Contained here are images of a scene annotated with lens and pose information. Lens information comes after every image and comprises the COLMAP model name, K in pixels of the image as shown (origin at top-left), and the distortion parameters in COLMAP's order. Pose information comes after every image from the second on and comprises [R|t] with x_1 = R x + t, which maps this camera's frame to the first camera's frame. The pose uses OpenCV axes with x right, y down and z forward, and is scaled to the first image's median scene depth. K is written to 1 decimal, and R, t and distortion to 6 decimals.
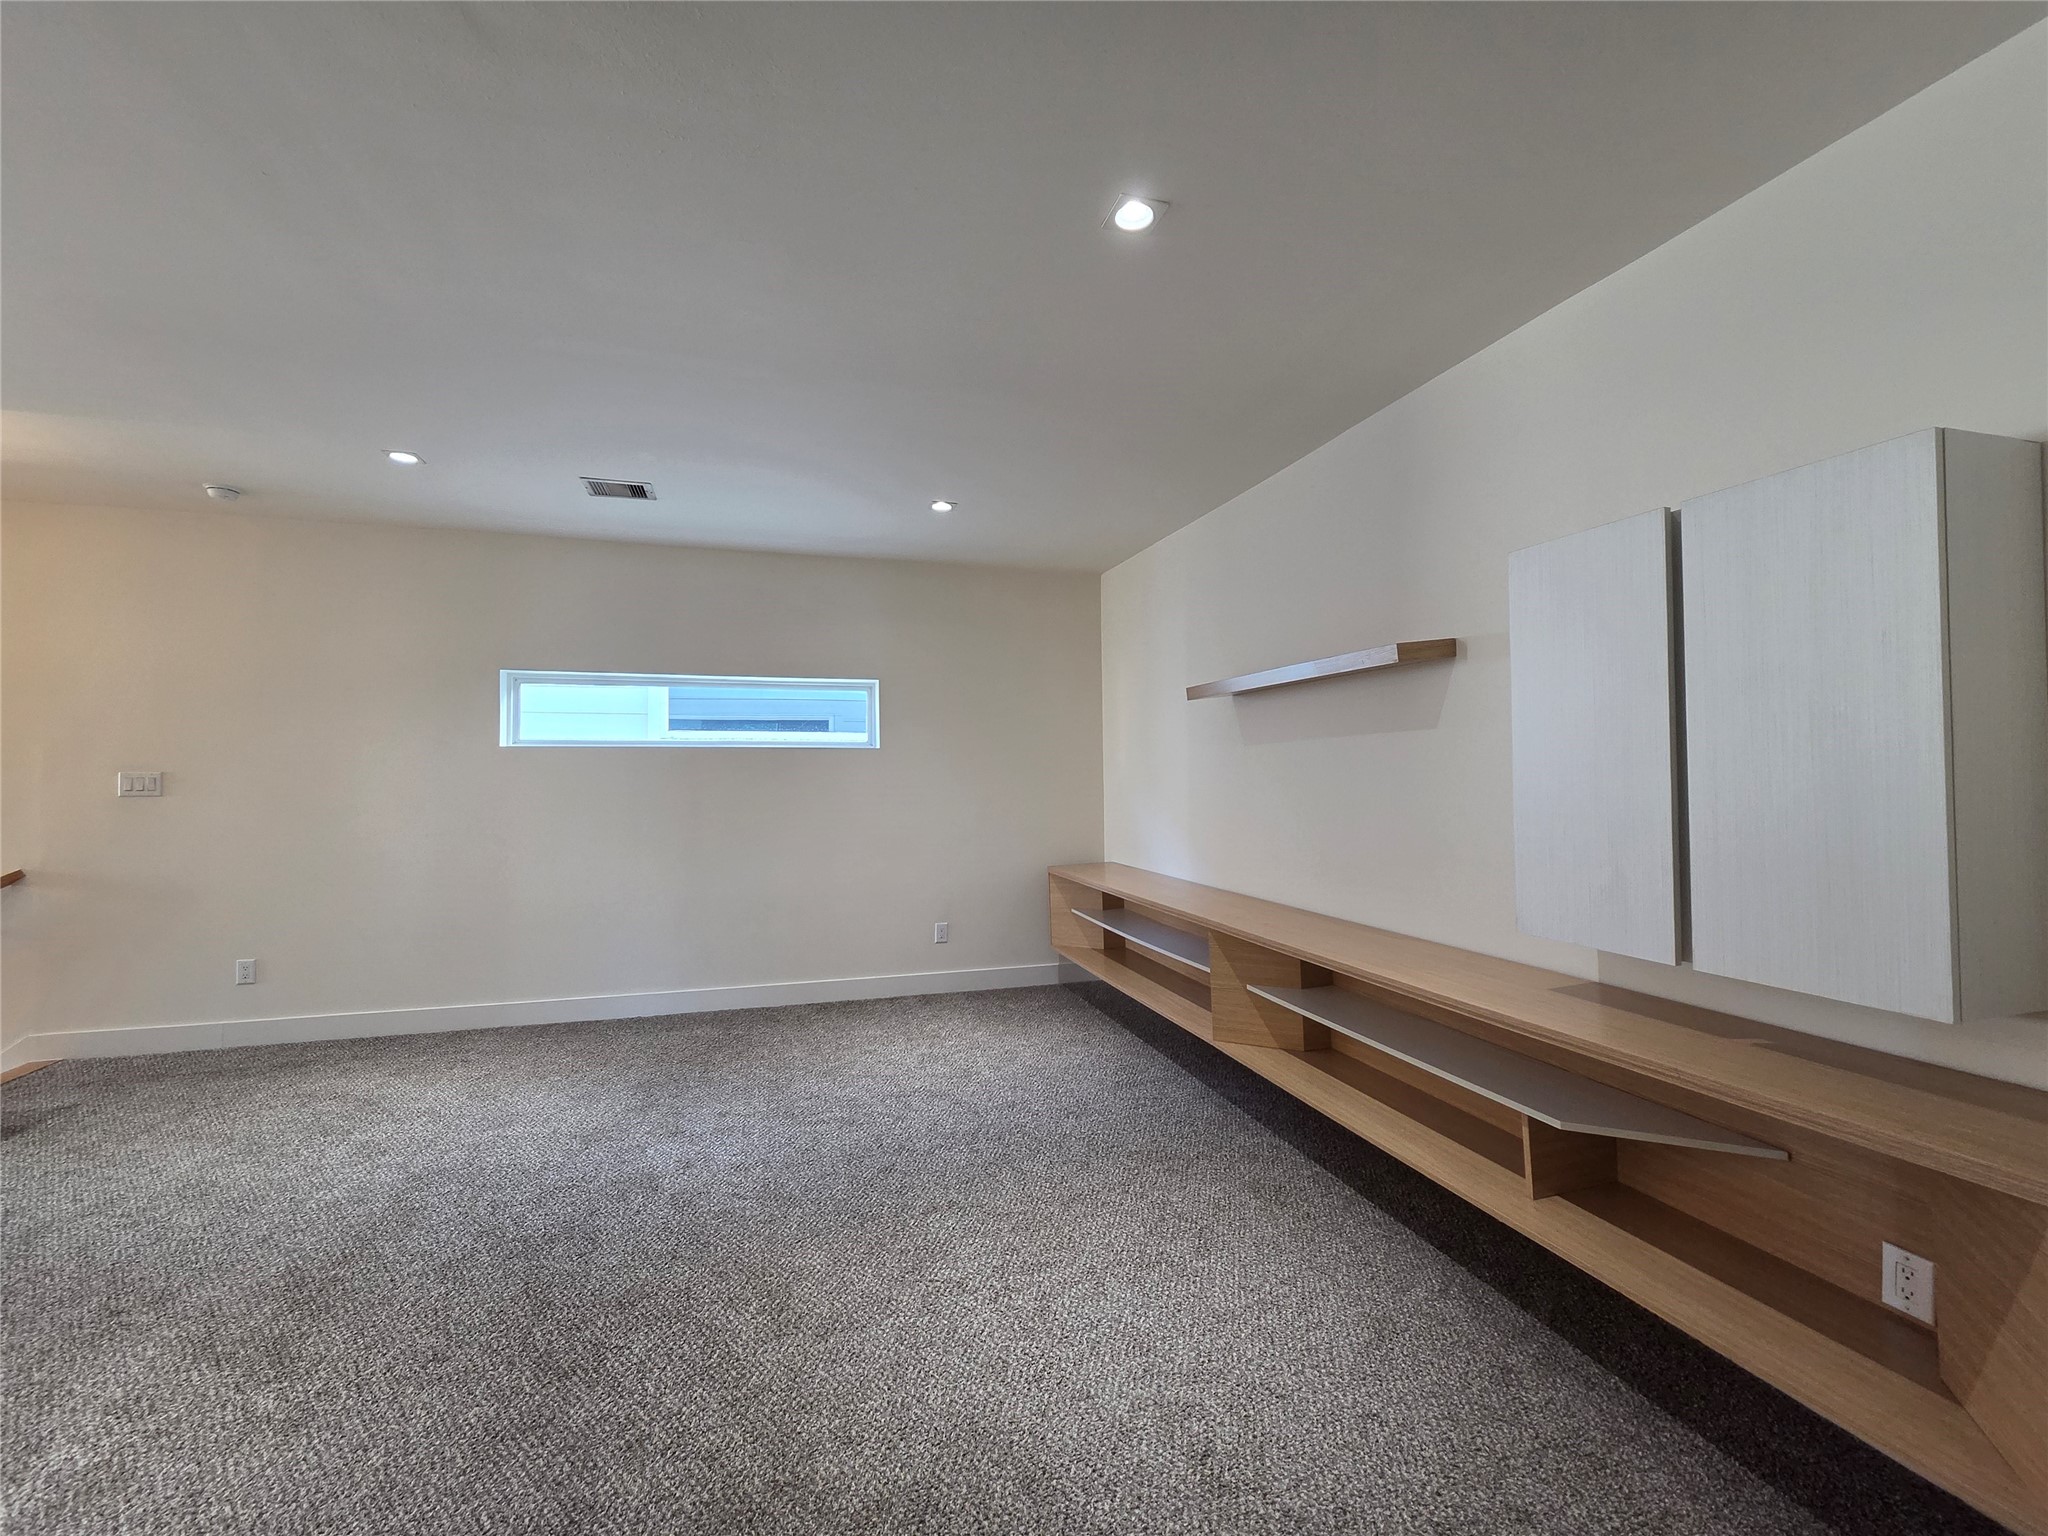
lens RADIAL K [[839.5, 0, 1014.8], [0, 839.5, 757.0], [0, 0, 1]] dist [0.002277, -0.001032]
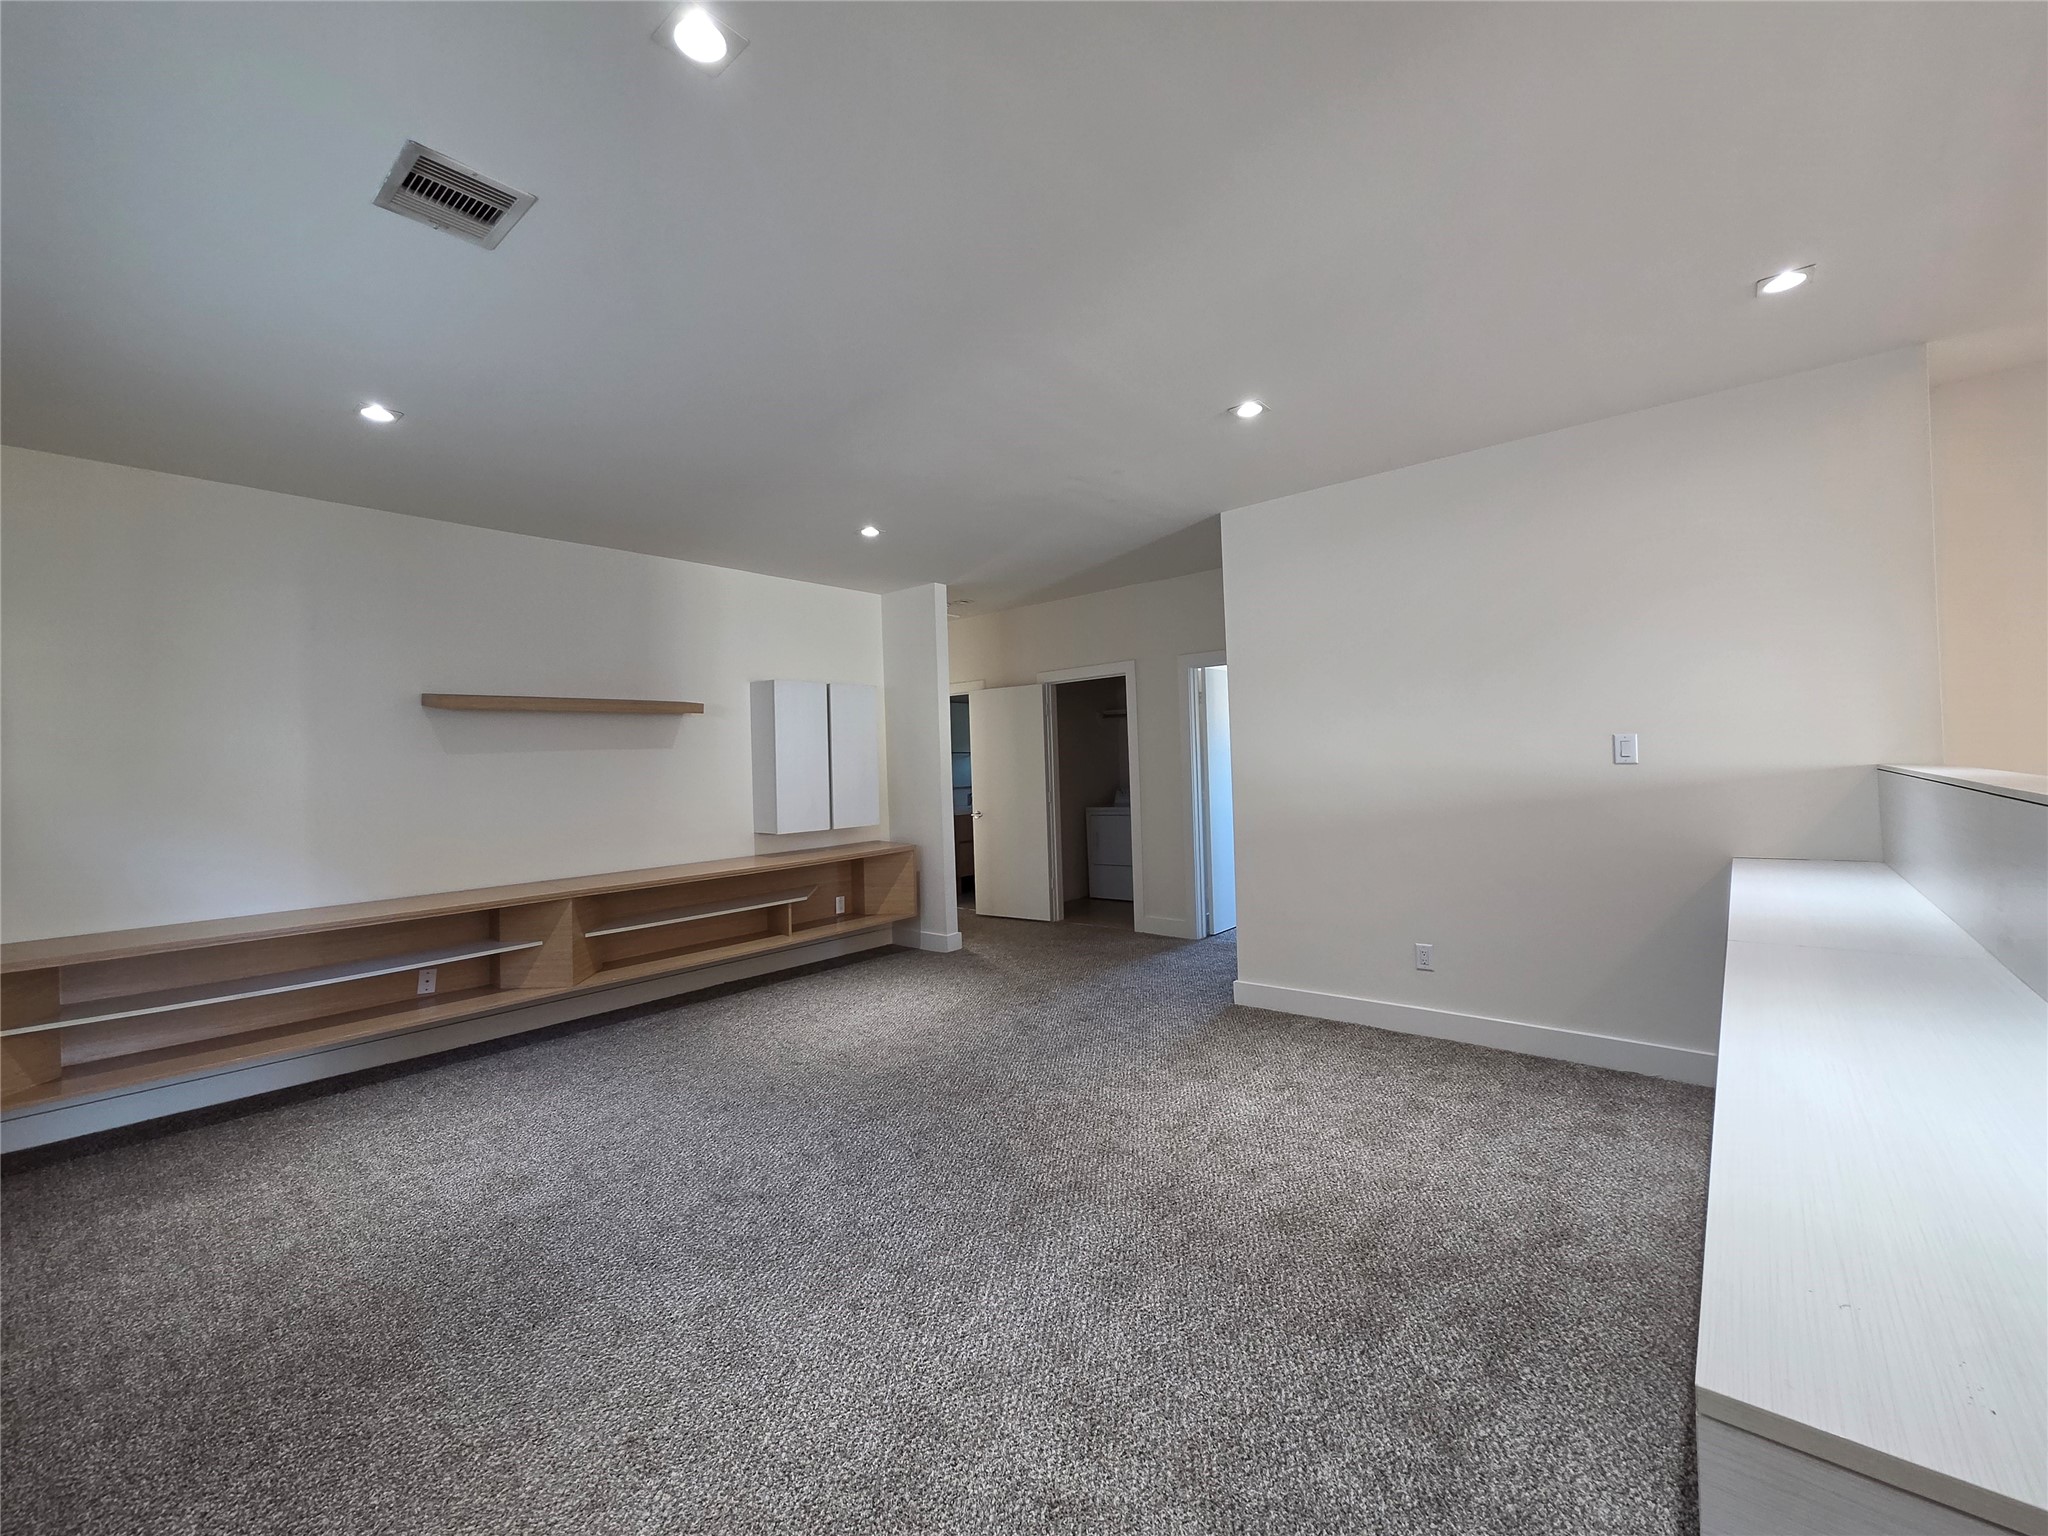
lens RADIAL K [[839.5, 0, 1014.8], [0, 839.5, 757.0], [0, 0, 1]] dist [0.002277, -0.001032]
pose [[-0.541940, 0.031329, 0.839833, -1.299436], [0.018616, 0.999507, -0.025272, 0.040824], [-0.840211, 0.001938, -0.542256, 1.227221]]
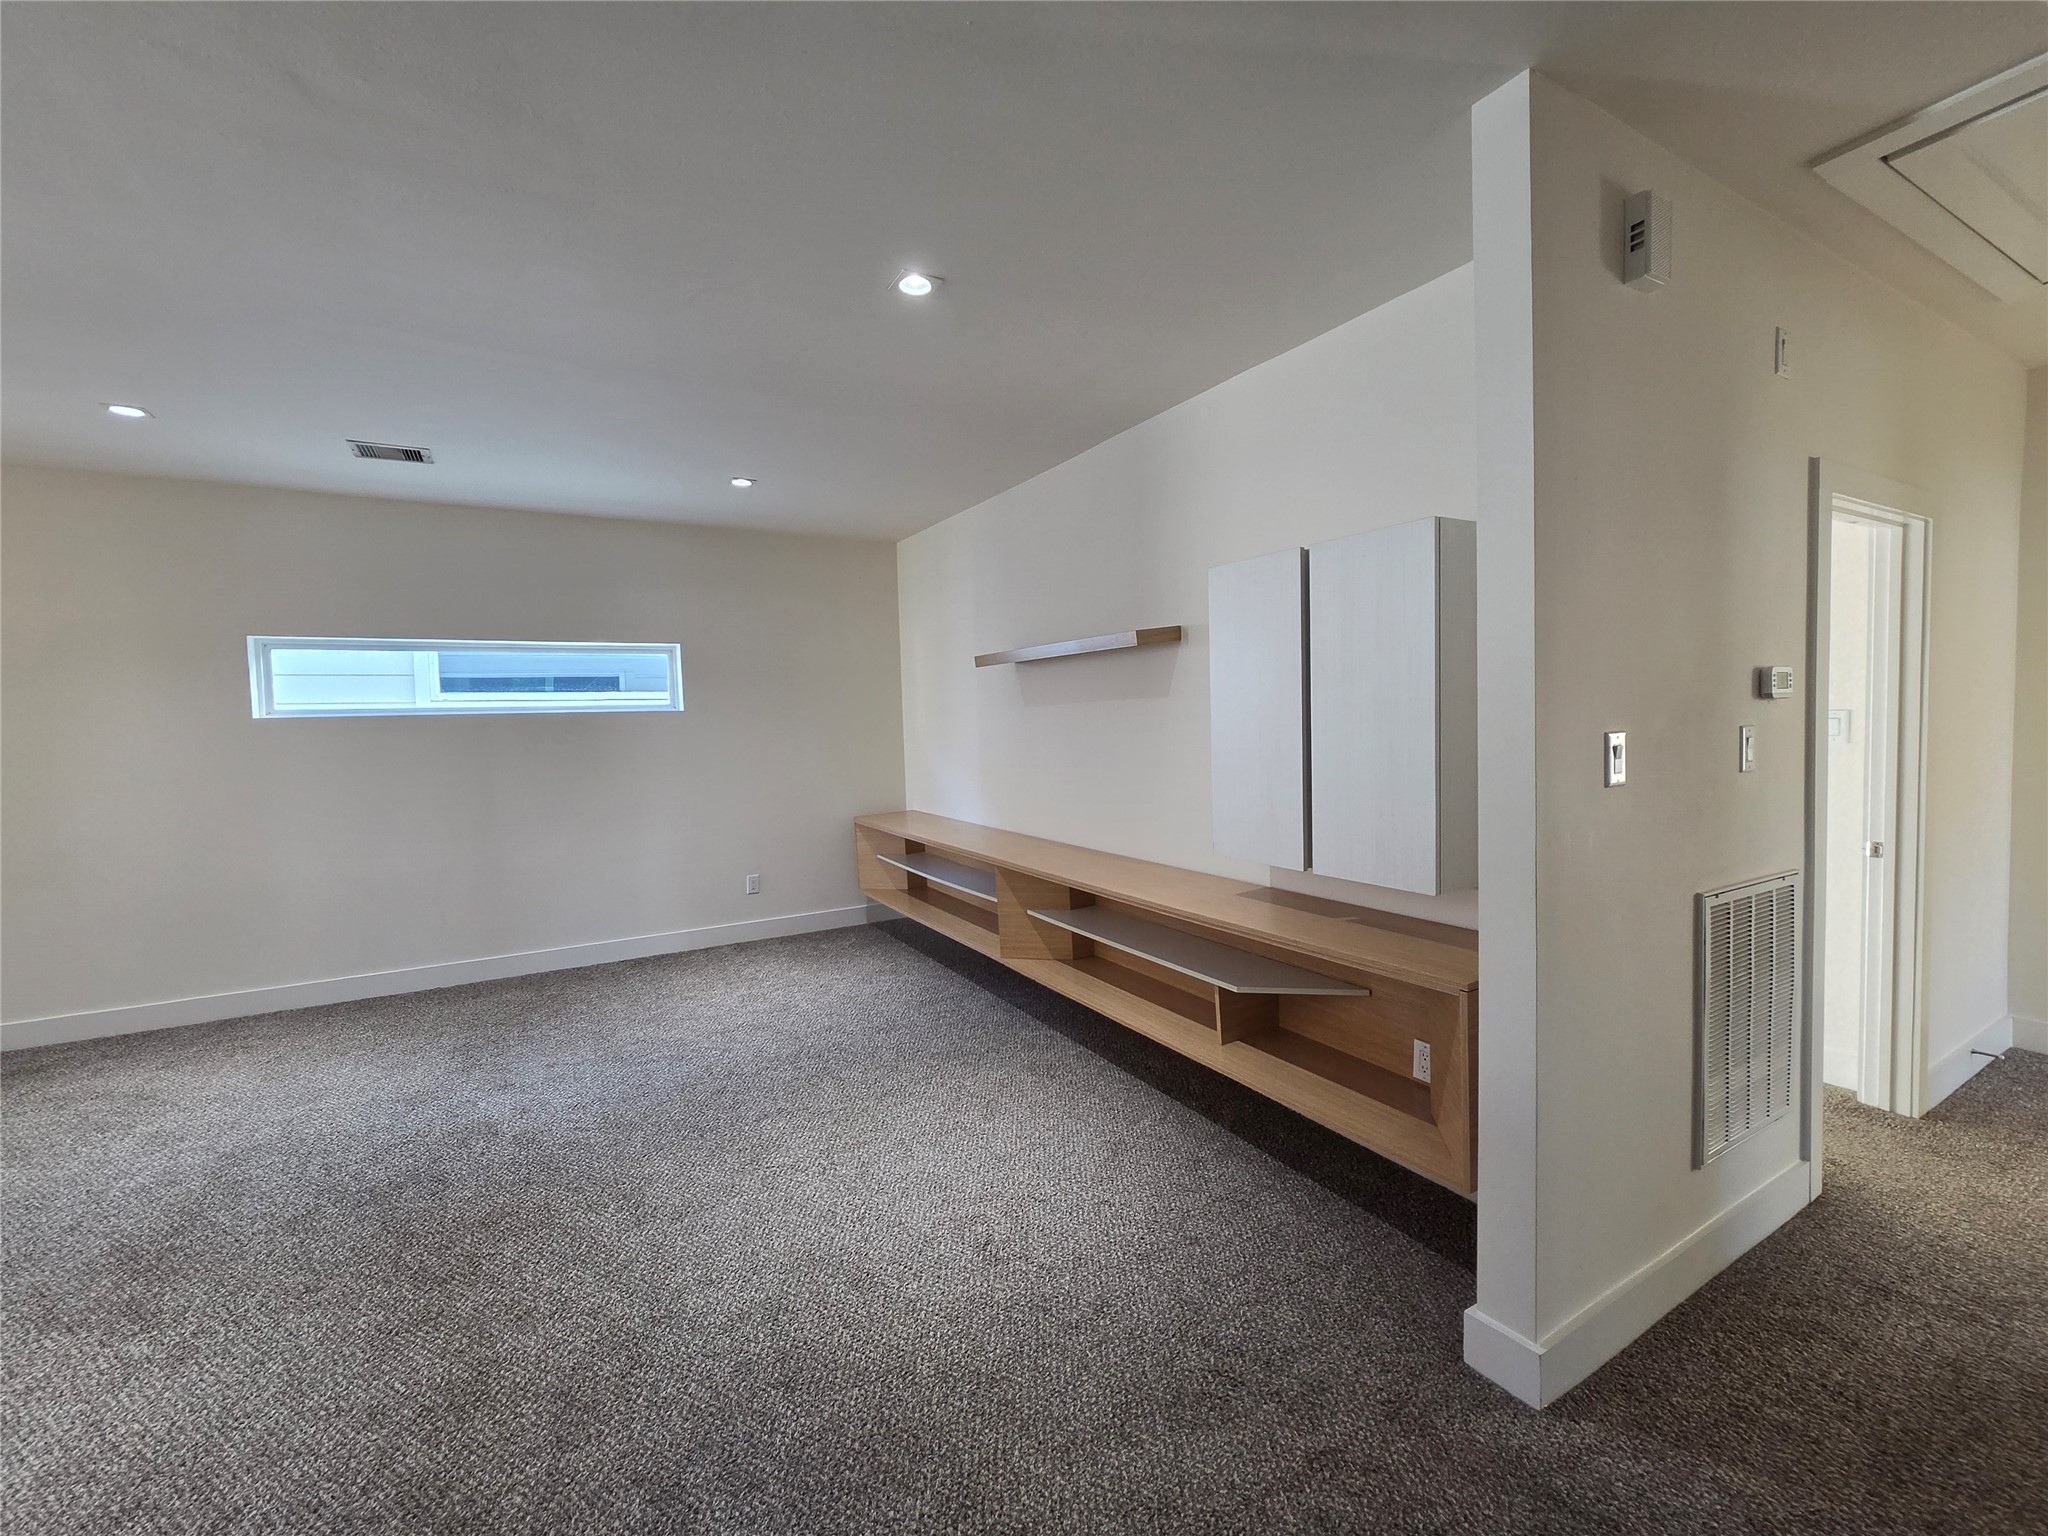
lens RADIAL K [[841.3, 0, 1026.3], [0, 841.3, 759.8], [0, 0, 1]] dist [0.000109, -0.000330]
pose [[0.969461, -0.030461, 0.243348, -0.011404], [0.013068, 0.997263, 0.072772, -0.031970], [-0.244899, -0.067370, 0.967205, -0.159624]]
